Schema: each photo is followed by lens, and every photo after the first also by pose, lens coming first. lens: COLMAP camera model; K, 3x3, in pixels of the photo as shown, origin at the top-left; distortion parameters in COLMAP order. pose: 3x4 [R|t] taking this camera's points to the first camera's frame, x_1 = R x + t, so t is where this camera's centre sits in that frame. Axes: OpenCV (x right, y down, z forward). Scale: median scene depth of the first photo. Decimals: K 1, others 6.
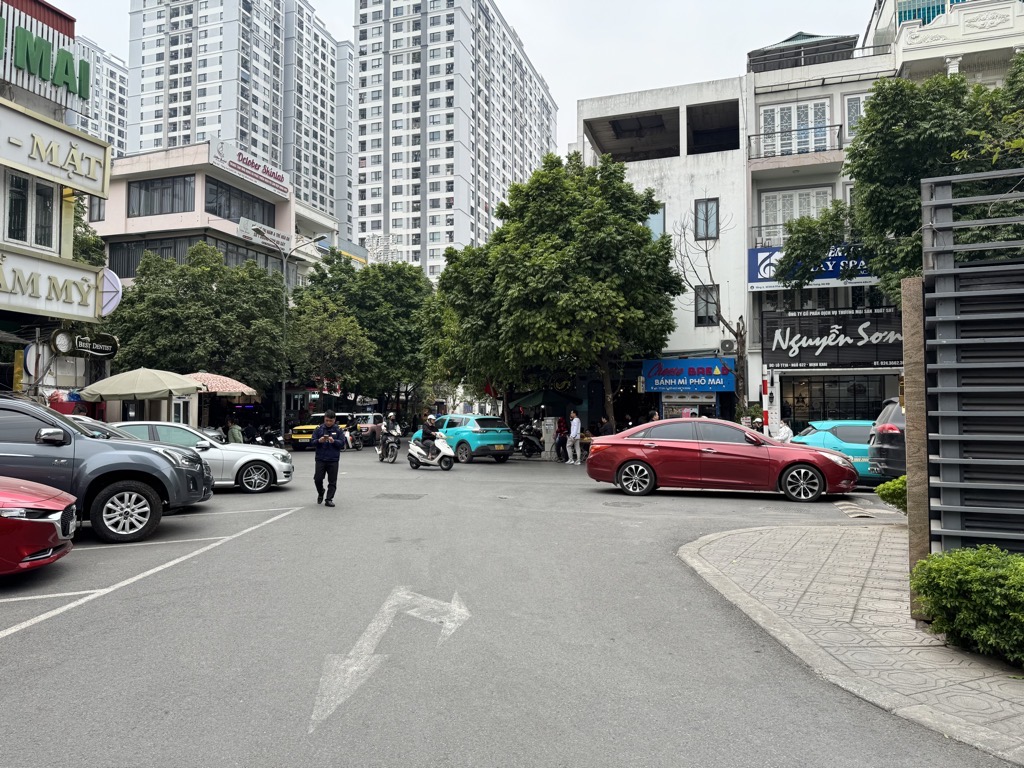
lens RADIAL K [[723.4, 0, 512.0], [0, 723.4, 384.0], [0, 0, 1]] dist [0.073611, -0.004733]
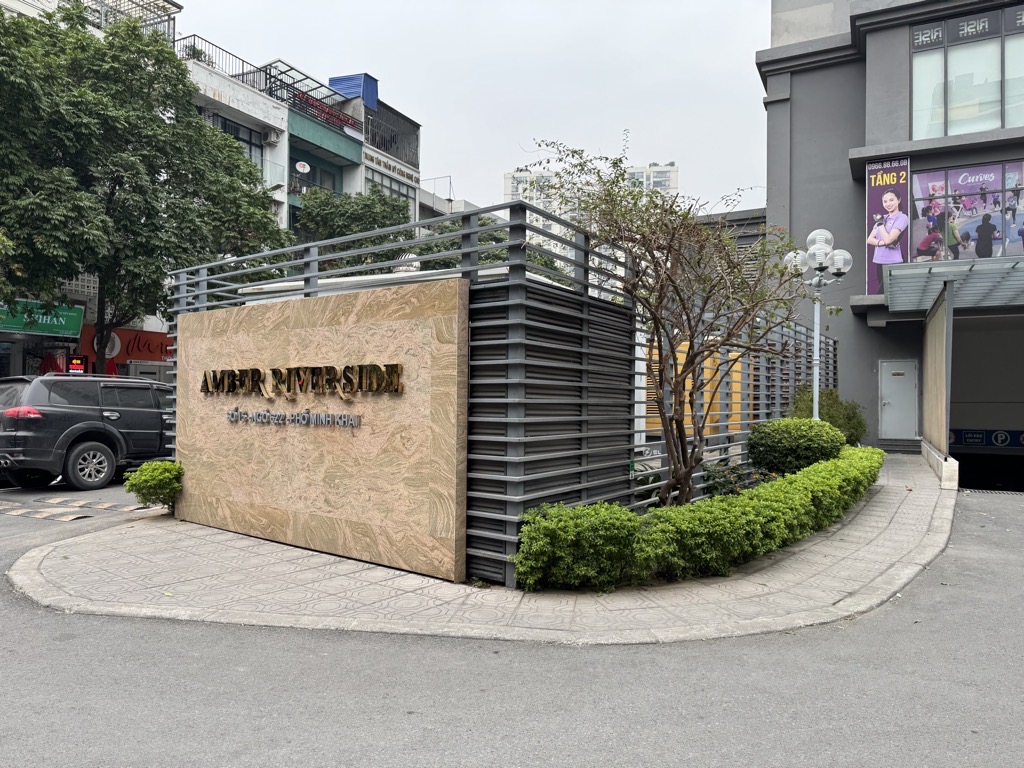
lens RADIAL K [[723.4, 0, 512.0], [0, 723.4, 384.0], [0, 0, 1]] dist [0.073611, -0.004733]
pose [[0.177080, 0.029558, 0.983752, -0.580260], [-0.056566, 0.998202, -0.019810, 0.036906], [-0.982570, -0.052139, 0.178434, 0.811389]]
